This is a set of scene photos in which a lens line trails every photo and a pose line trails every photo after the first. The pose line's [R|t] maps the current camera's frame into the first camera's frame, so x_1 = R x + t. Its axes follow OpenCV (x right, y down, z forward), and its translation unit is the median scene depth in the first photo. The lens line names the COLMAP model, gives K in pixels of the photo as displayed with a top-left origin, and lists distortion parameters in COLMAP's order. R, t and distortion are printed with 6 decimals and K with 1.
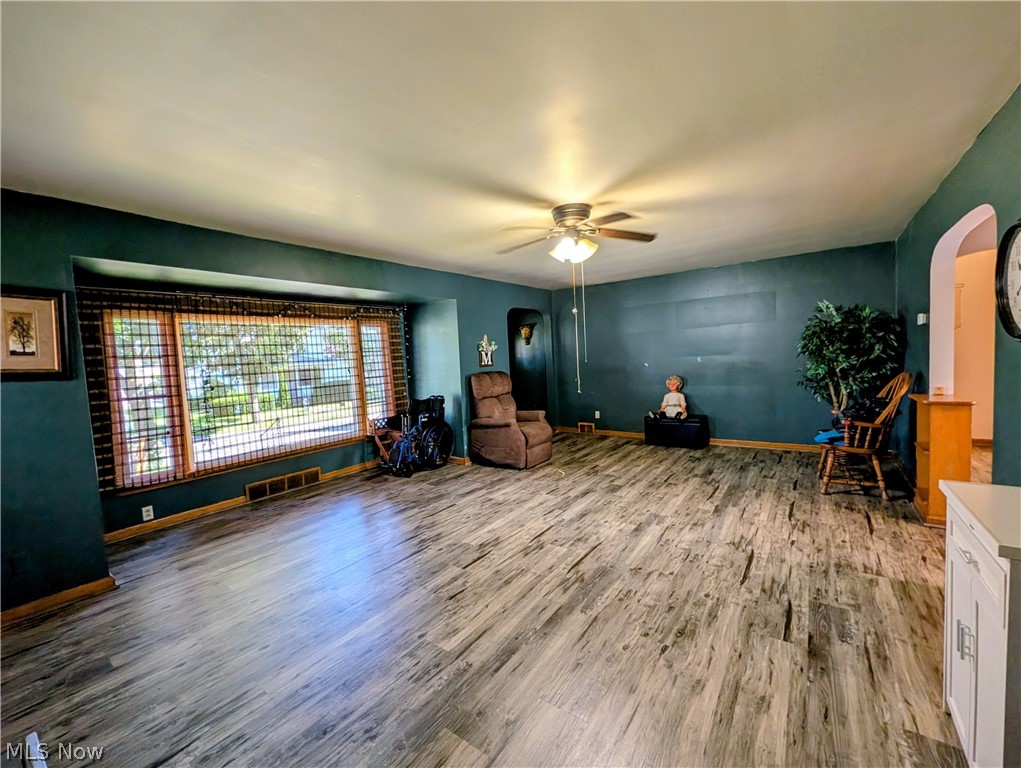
lens RADIAL K [[394.7, 0, 510.5], [0, 394.7, 384.0], [0, 0, 1]] dist [-0.000072, -0.000091]
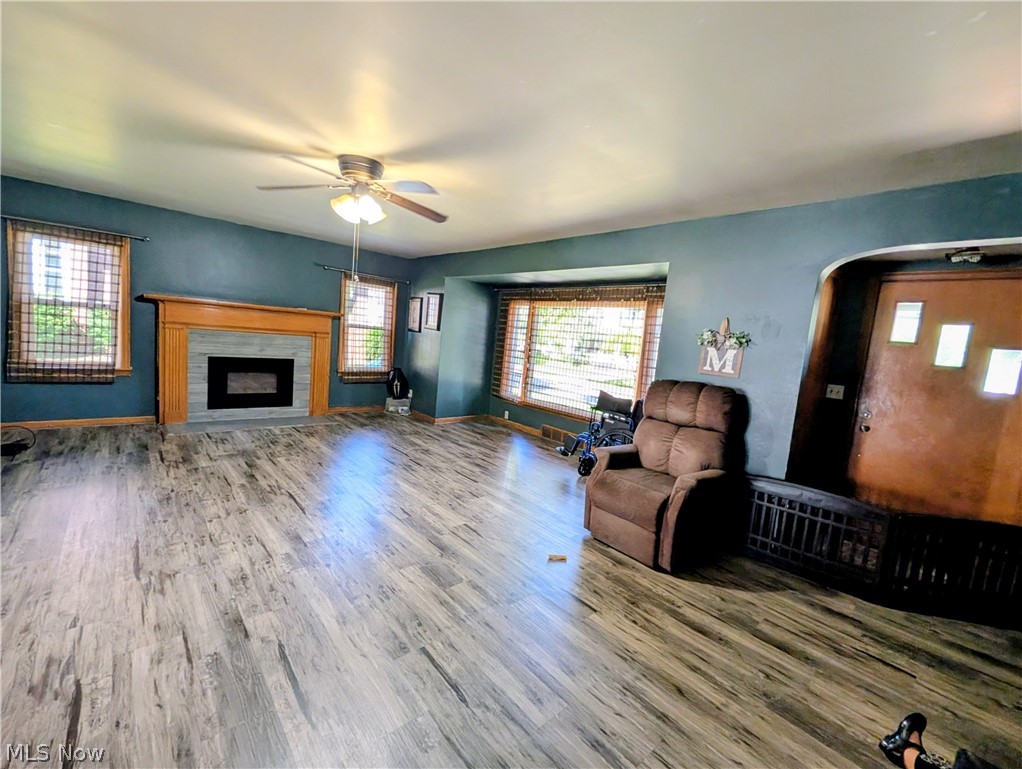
lens RADIAL K [[412.8, 0, 511.0], [0, 412.8, 384.5], [0, 0, 1]] dist [-0.000504, 0.000132]
pose [[-0.170441, 0.151985, -0.973576, 0.900021], [-0.152934, 0.971980, 0.178510, -0.147136], [0.973427, 0.179318, -0.142422, 1.299414]]
